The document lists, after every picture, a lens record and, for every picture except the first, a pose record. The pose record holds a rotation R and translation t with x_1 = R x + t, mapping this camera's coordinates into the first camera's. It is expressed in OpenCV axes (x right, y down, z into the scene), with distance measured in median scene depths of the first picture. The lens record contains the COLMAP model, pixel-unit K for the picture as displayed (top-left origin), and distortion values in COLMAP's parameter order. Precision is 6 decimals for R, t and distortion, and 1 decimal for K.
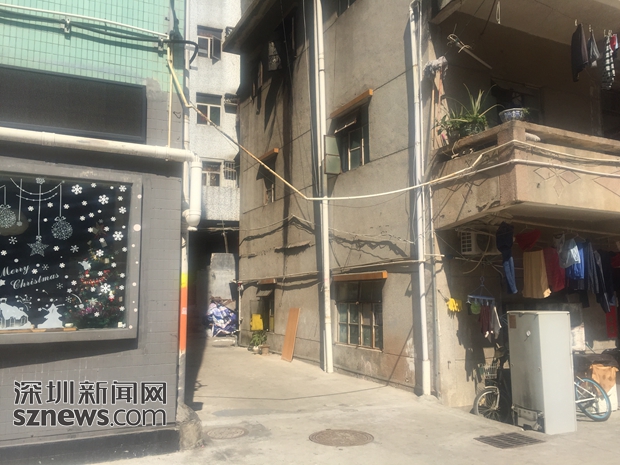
lens RADIAL K [[529.3, 0, 309.4], [0, 529.3, 233.5], [0, 0, 1]] dist [0.004911, -0.006693]
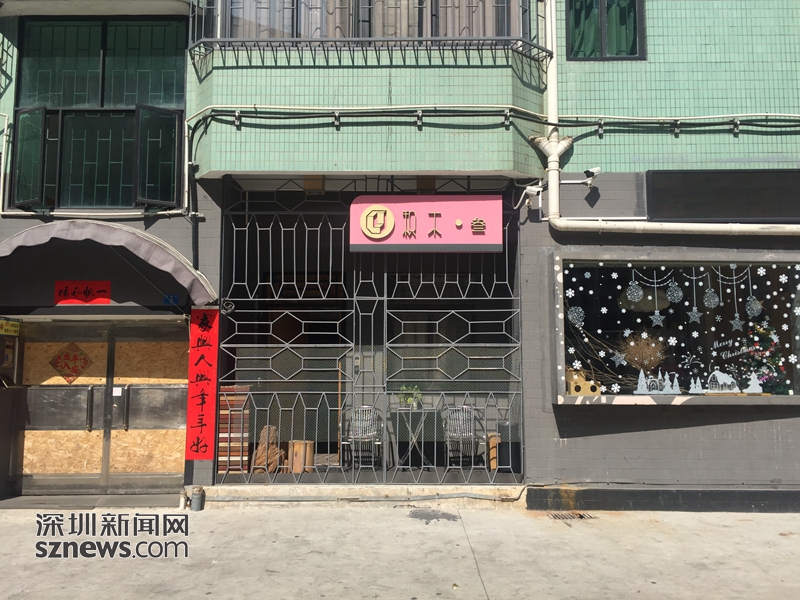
lens RADIAL K [[682.9, 0, 399.6], [0, 682.9, 298.4], [0, 0, 1]] dist [0.004911, -0.006693]
pose [[0.904689, -0.035719, -0.424572, -0.523236], [0.042906, 0.999052, 0.007373, -0.069771], [0.423907, -0.024887, 0.905364, -0.655809]]
